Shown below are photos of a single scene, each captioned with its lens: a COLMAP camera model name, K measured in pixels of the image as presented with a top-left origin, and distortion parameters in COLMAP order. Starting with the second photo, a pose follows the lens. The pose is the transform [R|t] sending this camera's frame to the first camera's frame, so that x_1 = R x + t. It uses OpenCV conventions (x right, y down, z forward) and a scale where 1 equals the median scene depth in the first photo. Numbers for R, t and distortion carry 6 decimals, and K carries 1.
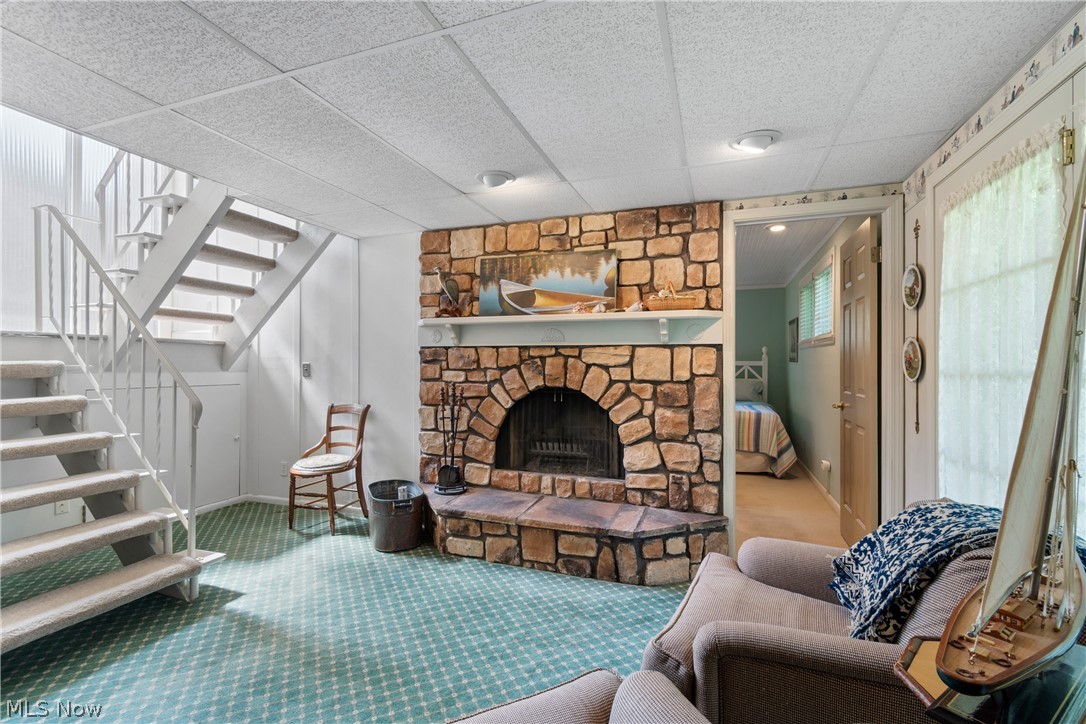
lens RADIAL K [[473.9, 0, 541.9], [0, 473.9, 363.6], [0, 0, 1]] dist [0.003293, -0.000828]
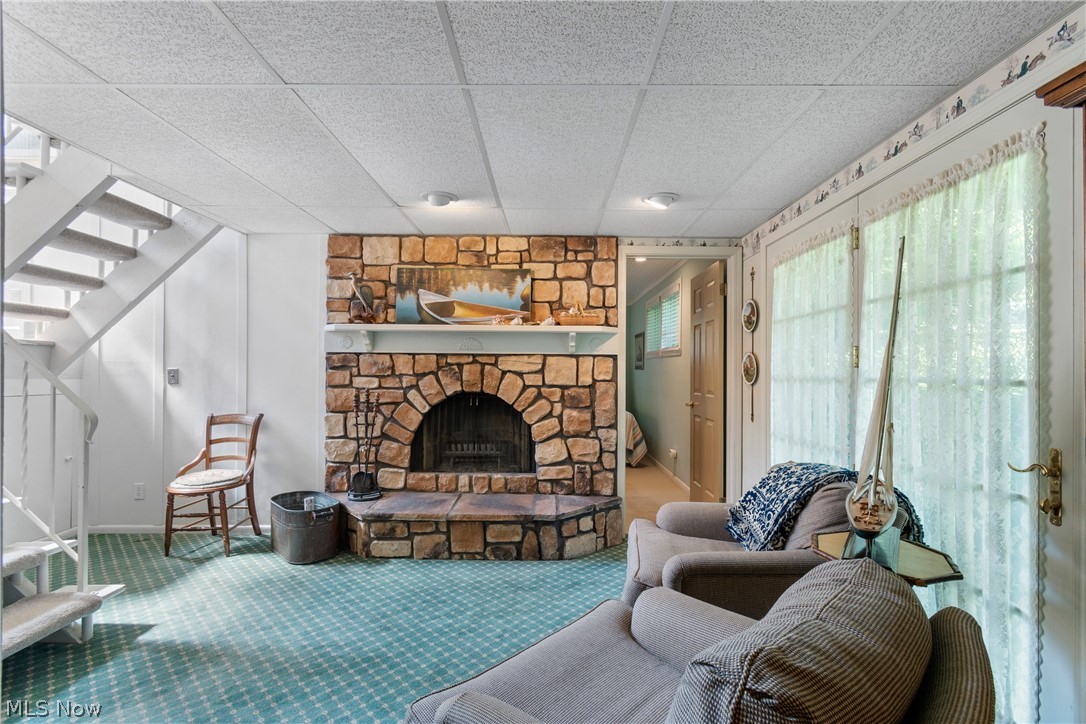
lens RADIAL K [[473.9, 0, 541.9], [0, 473.9, 371.2], [0, 0, 1]] dist [0.003285, -0.000075]
pose [[0.943156, 0.003328, 0.332334, -0.191923], [-0.004065, 0.999991, 0.001524, -0.000535], [-0.332326, -0.002788, 0.943160, -0.075148]]
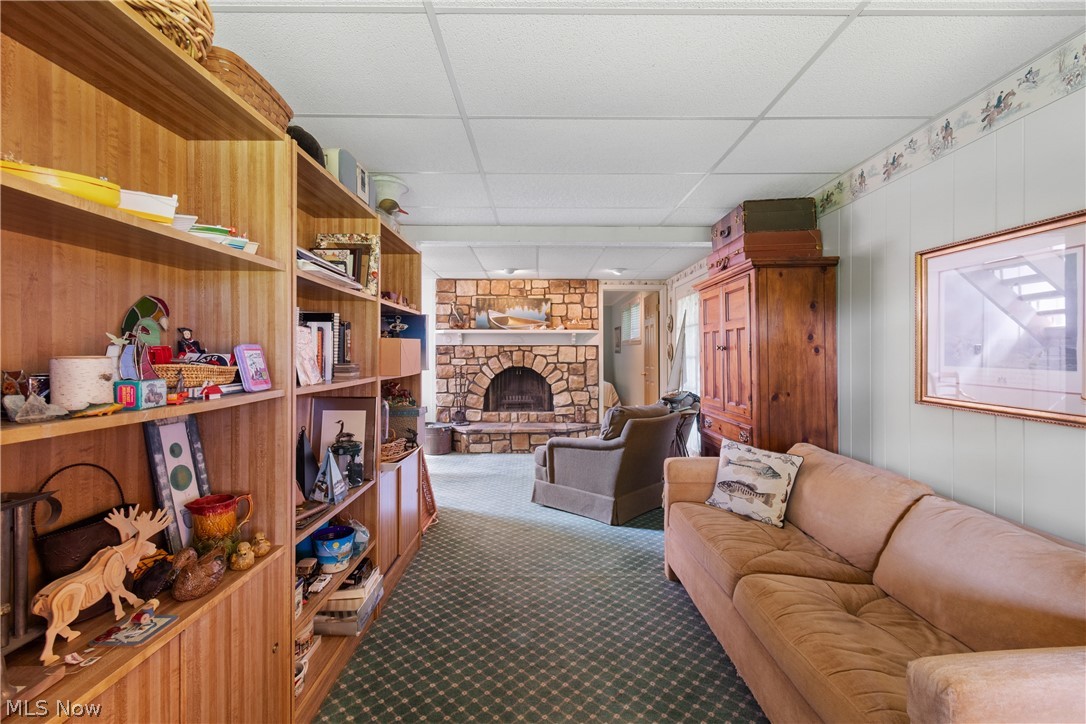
lens RADIAL K [[473.9, 0, 541.9], [0, 473.9, 363.6], [0, 0, 1]] dist [0.003293, -0.000828]
pose [[0.935781, -0.011276, 0.352401, -0.597170], [0.005142, 0.999819, 0.018337, 0.002029], [-0.352544, -0.015348, 0.935670, -0.898366]]
